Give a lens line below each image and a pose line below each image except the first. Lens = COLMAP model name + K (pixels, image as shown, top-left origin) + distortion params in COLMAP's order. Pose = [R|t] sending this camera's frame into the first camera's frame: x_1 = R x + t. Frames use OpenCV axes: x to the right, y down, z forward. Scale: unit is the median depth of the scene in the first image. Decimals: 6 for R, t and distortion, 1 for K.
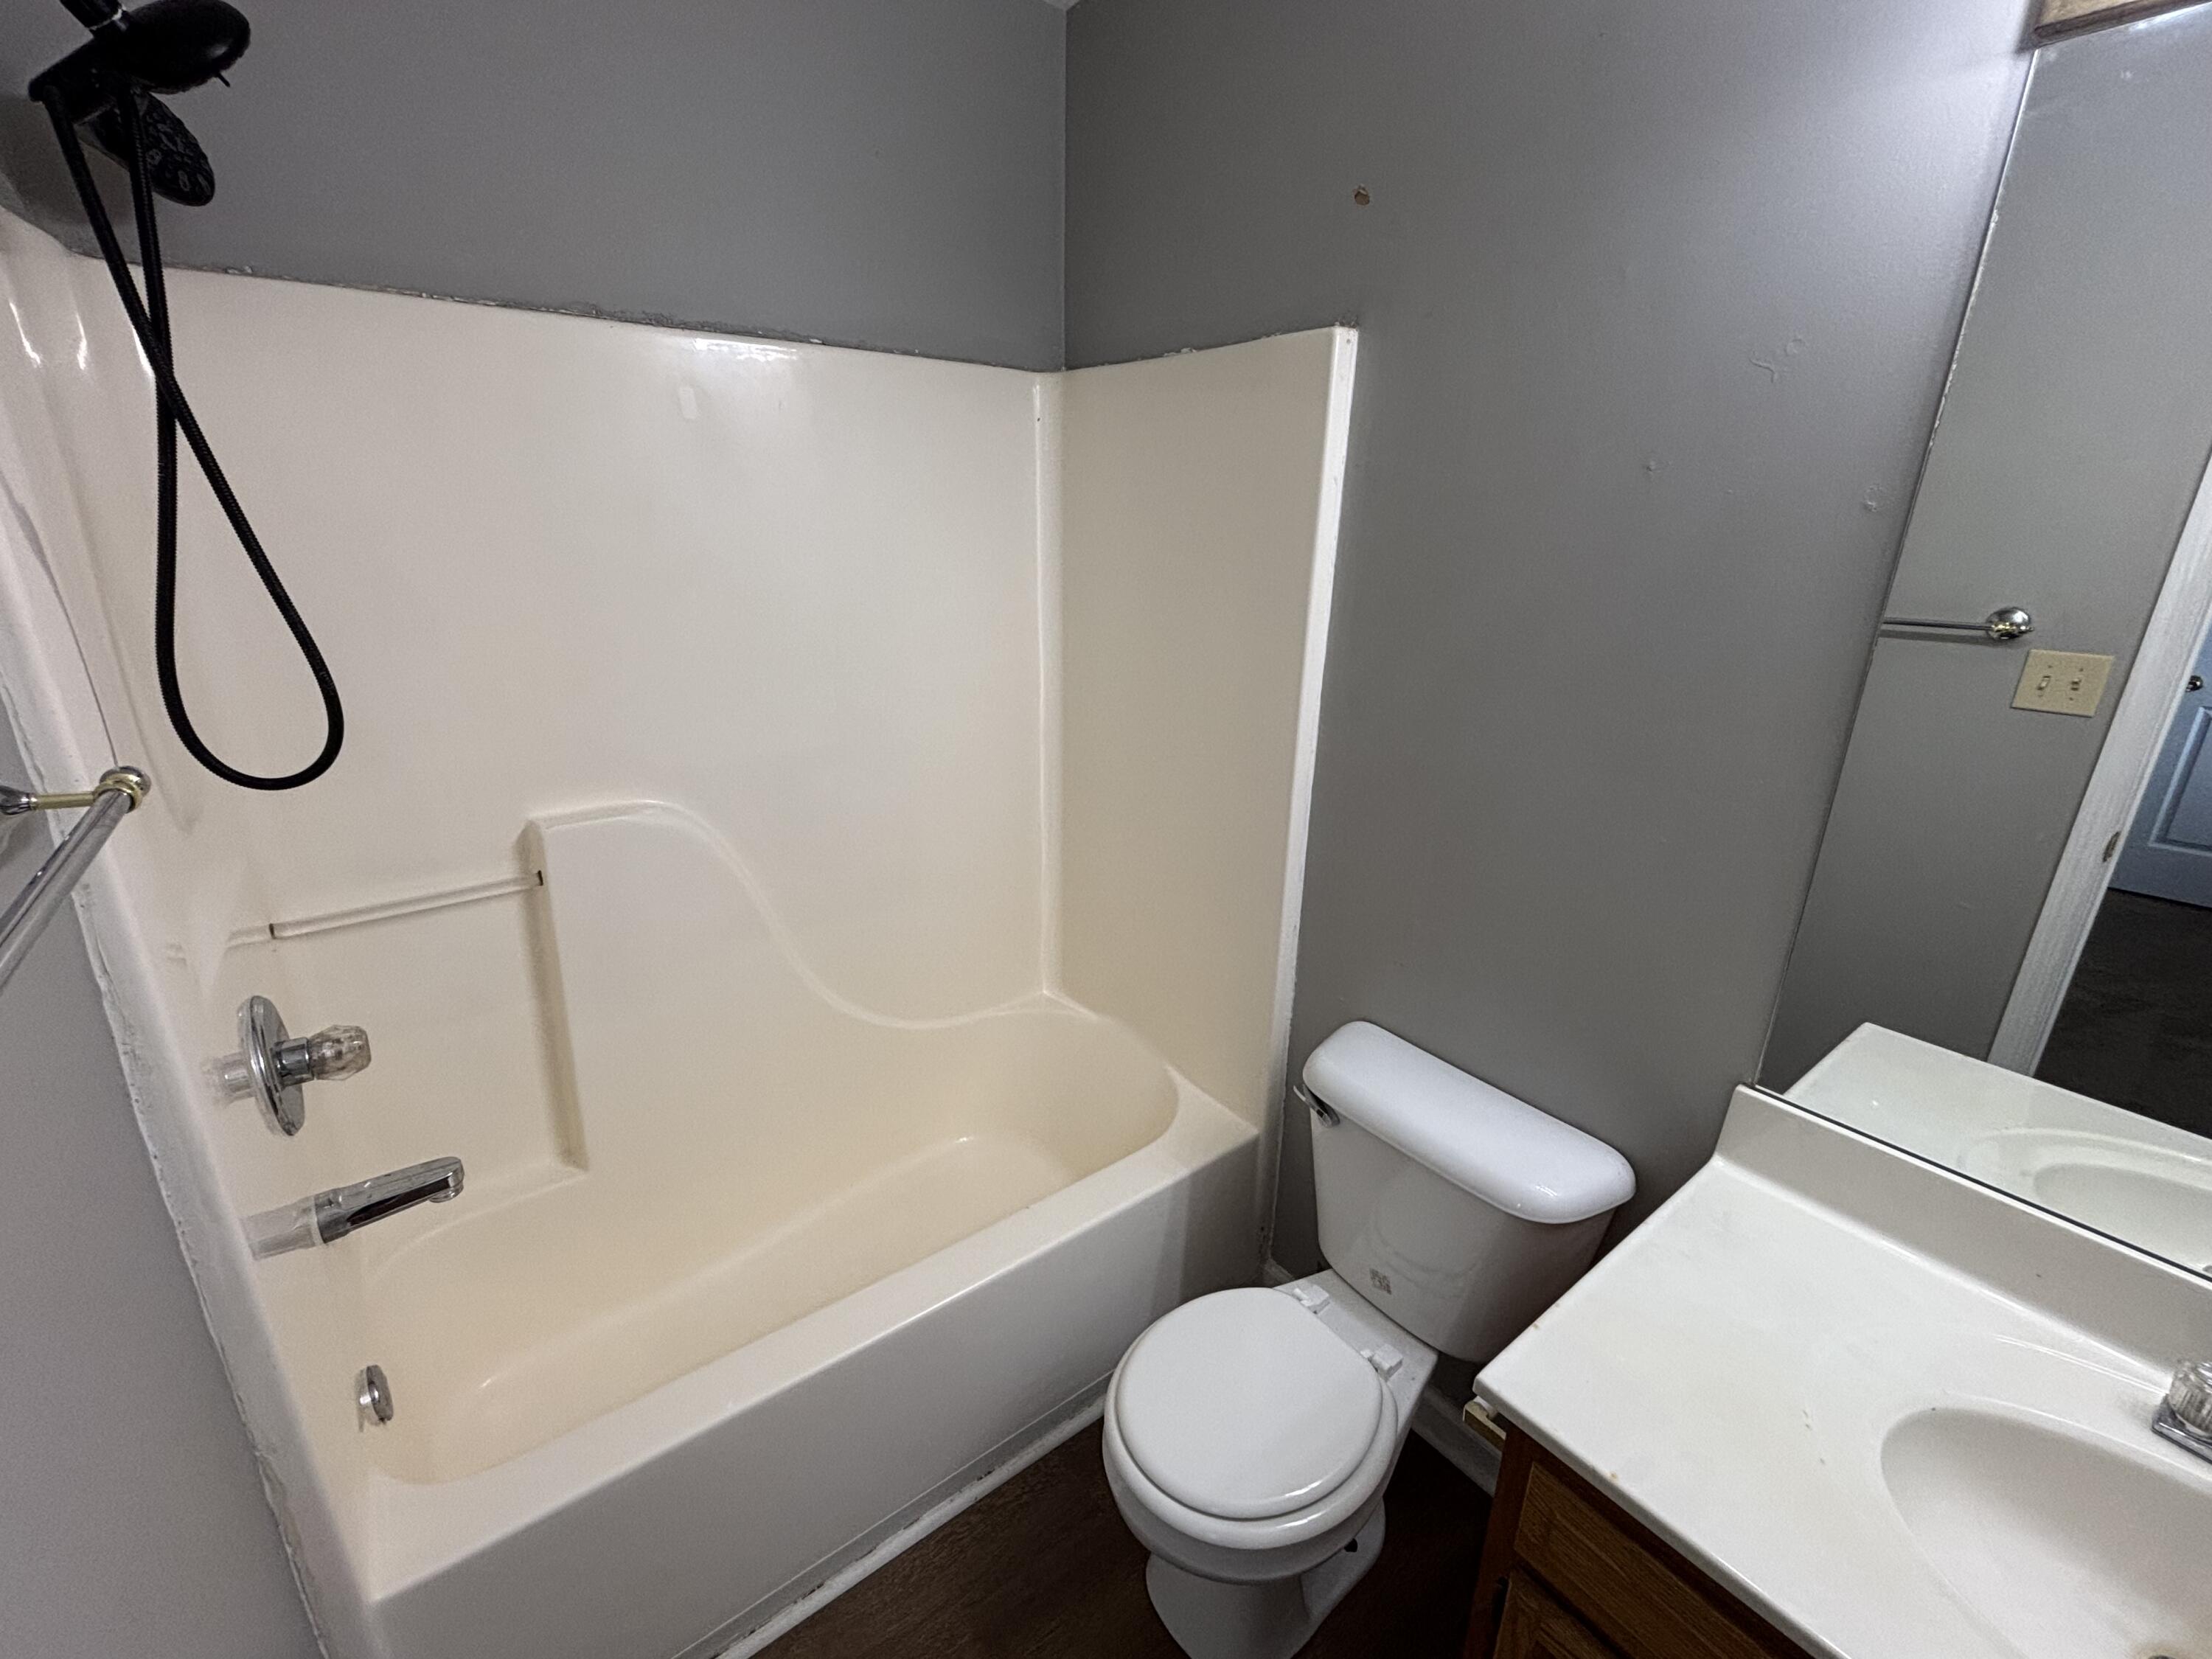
lens RADIAL K [[902.7, 0, 1098.8], [0, 902.7, 834.2], [0, 0, 1]] dist [-0.002965, 0.000032]
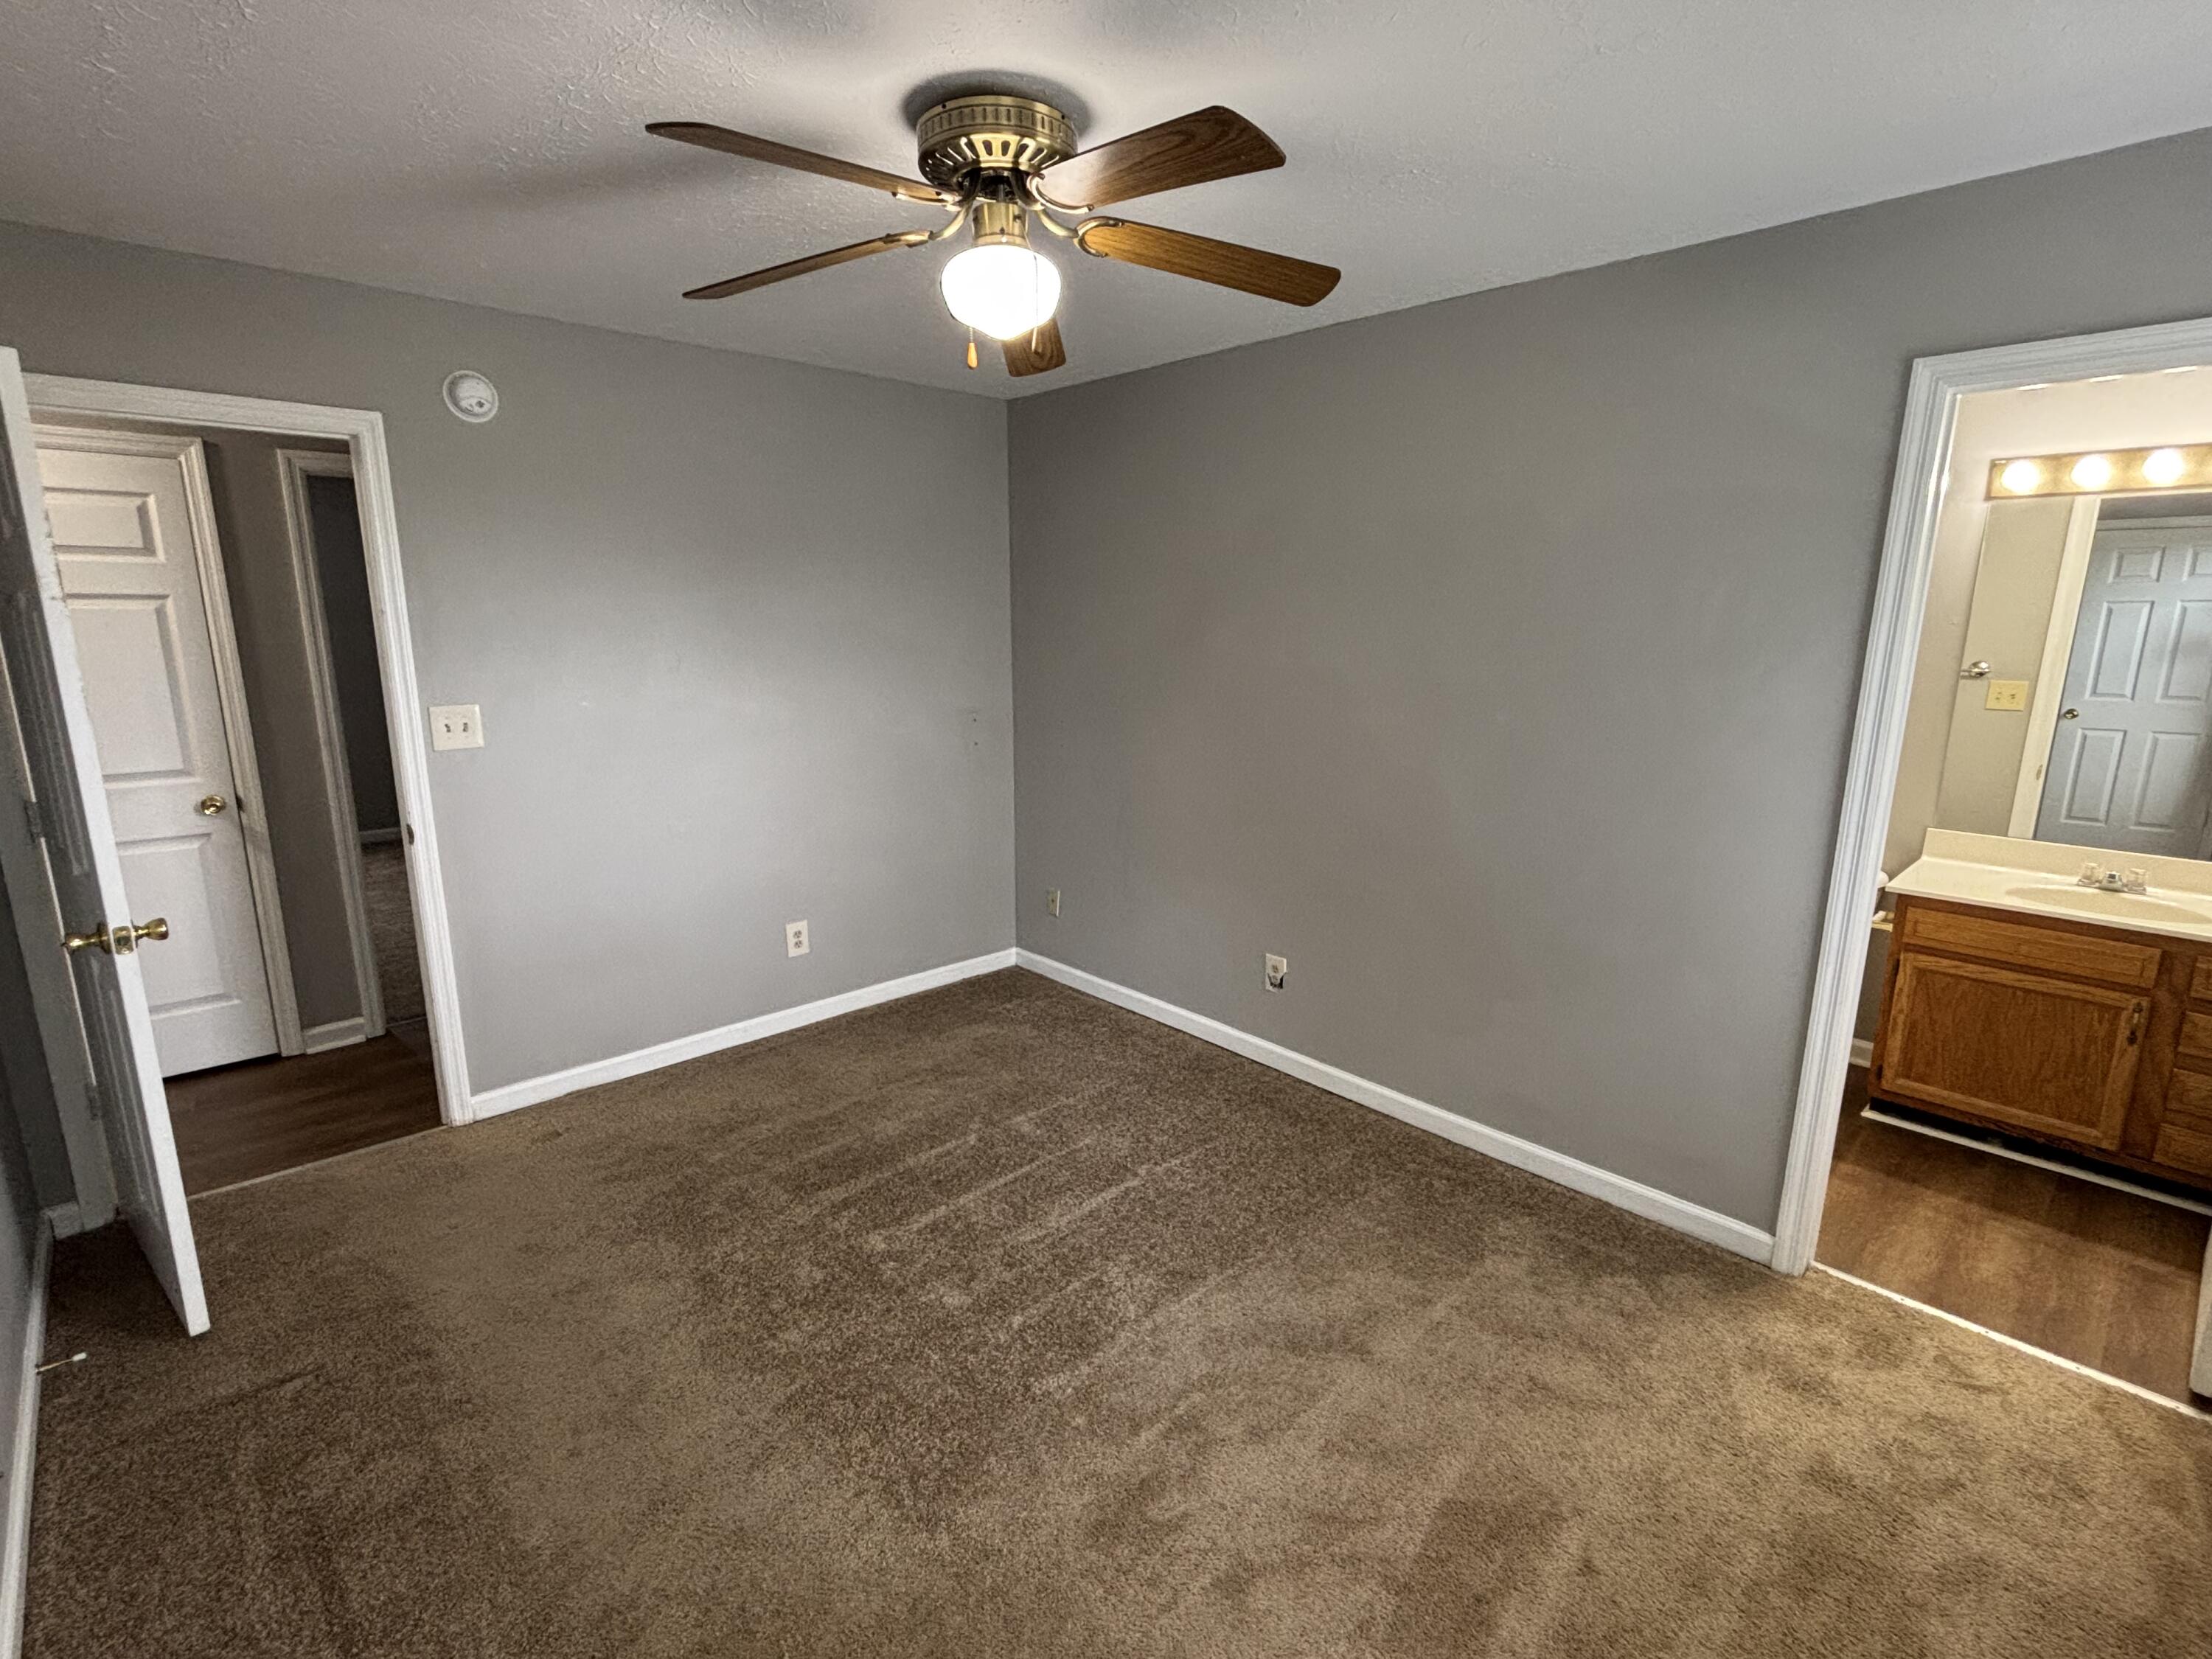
lens RADIAL K [[1024.9, 0, 1106.0], [0, 1024.9, 829.5], [0, 0, 1]] dist [0.000239, 0.000041]
pose [[0.993472, -0.024355, 0.111450, -1.297700], [0.037649, 0.992206, -0.118784, 0.348668], [-0.107688, 0.122205, 0.986645, -1.100755]]
